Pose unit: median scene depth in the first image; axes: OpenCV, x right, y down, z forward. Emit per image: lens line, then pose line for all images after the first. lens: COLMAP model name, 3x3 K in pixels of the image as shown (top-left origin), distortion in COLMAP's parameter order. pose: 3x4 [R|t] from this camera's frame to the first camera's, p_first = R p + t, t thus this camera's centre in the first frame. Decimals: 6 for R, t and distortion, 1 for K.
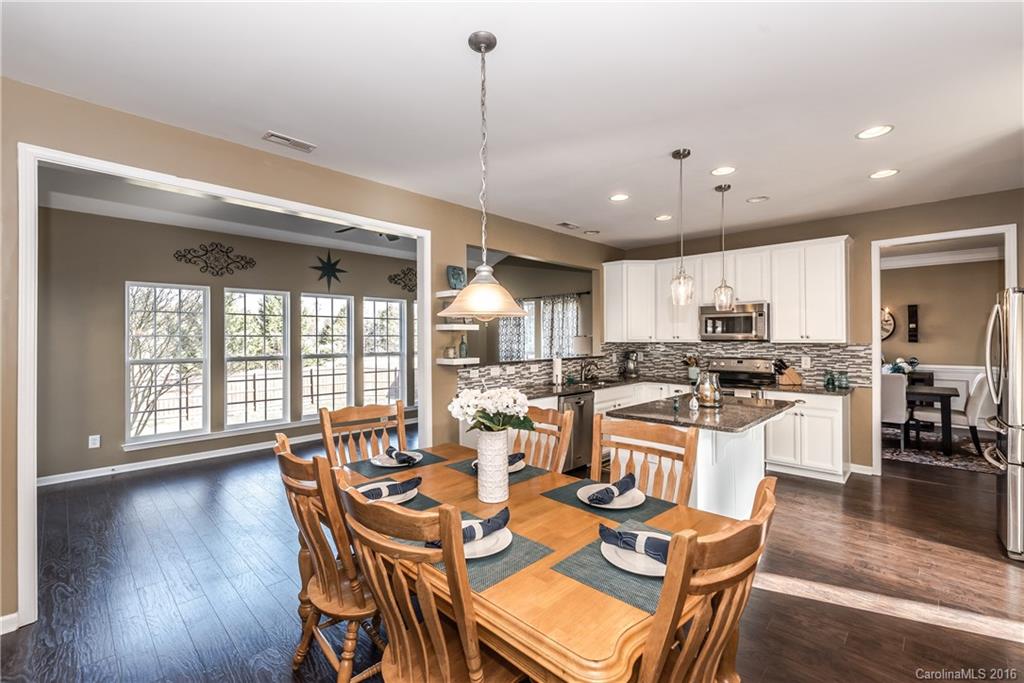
lens RADIAL K [[443.3, 0, 510.8], [0, 443.3, 335.9], [0, 0, 1]] dist [-0.003929, -0.000213]
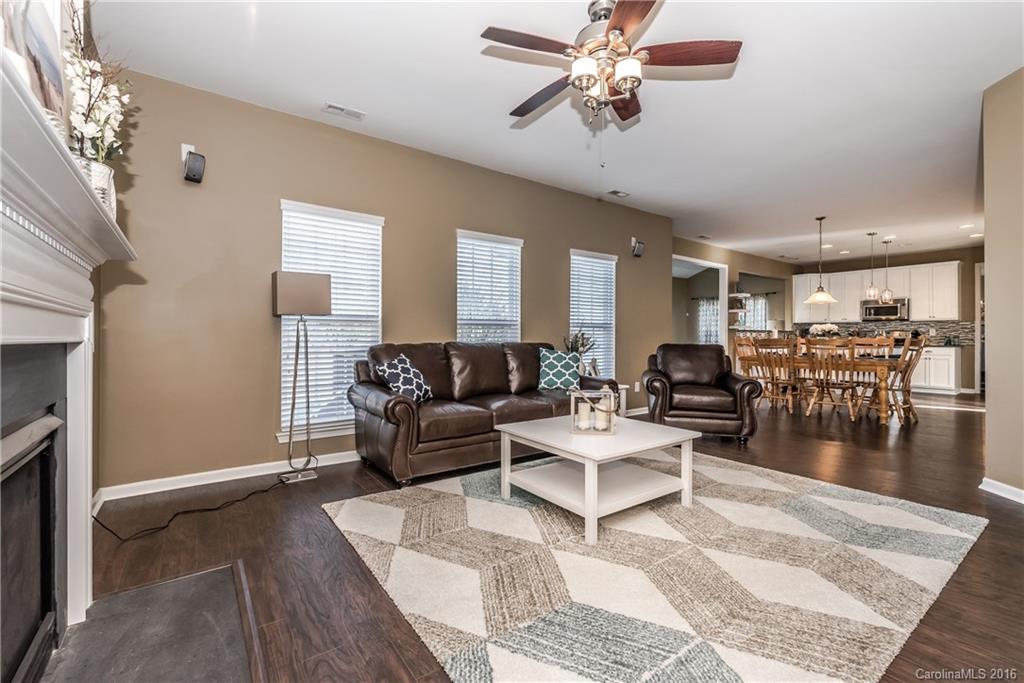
lens RADIAL K [[443.3, 0, 509.8], [0, 443.3, 339.0], [0, 0, 1]] dist [-0.003929, -0.000213]
pose [[0.986369, 0.002761, -0.164526, -0.661102], [-0.000830, 0.999930, 0.011806, 0.064989], [0.164547, -0.011509, 0.986302, -0.949742]]
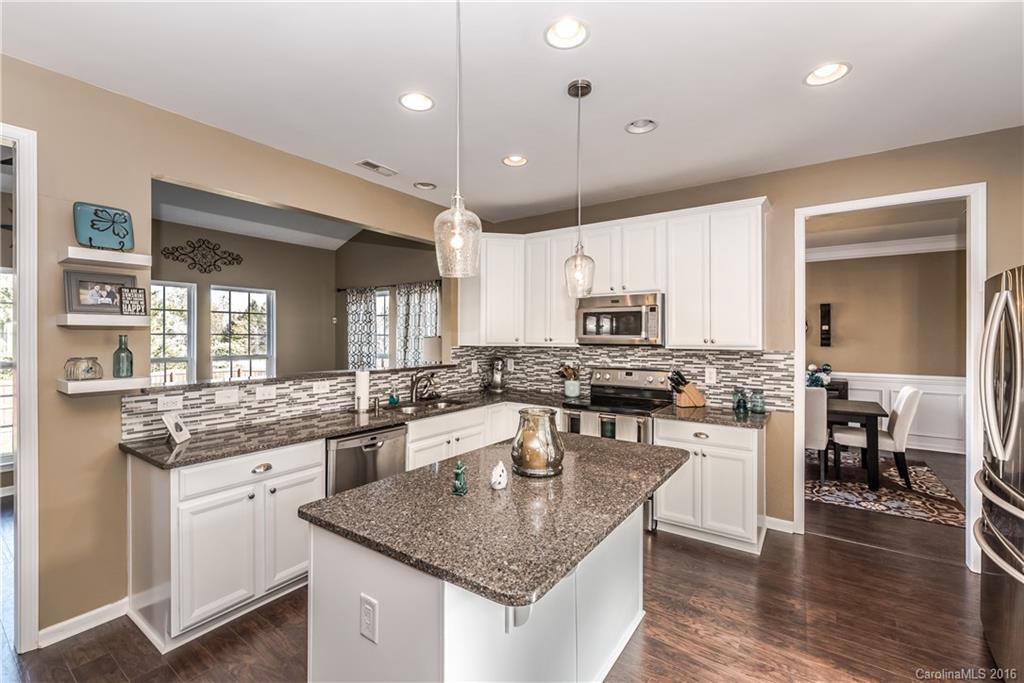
lens RADIAL K [[443.3, 0, 514.9], [0, 443.3, 335.1], [0, 0, 1]] dist [-0.003929, -0.000213]
pose [[0.987186, 0.007370, 0.159401, 0.220545], [-0.007433, 0.999972, -0.000205, -0.004306], [-0.159398, -0.000983, 0.987214, 0.315239]]
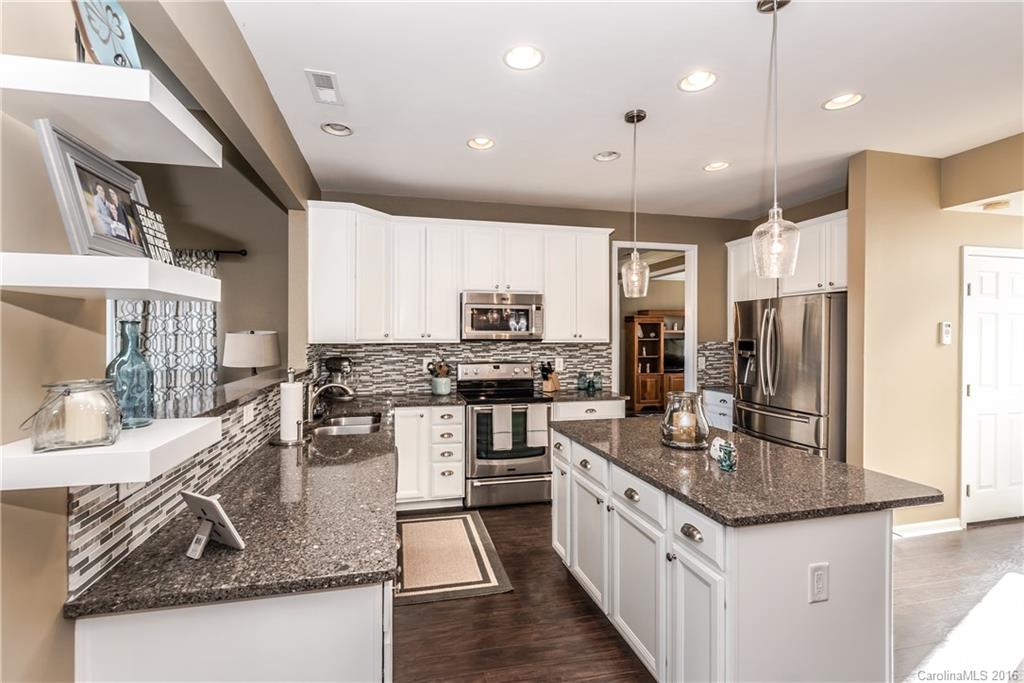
lens RADIAL K [[443.3, 0, 506.0], [0, 443.3, 333.4], [0, 0, 1]] dist [-0.003929, -0.000213]
pose [[0.545594, 0.008642, 0.838005, -0.138661], [-0.006385, 0.999961, -0.006155, 0.003358], [-0.838026, -0.001992, 0.545627, 0.574807]]
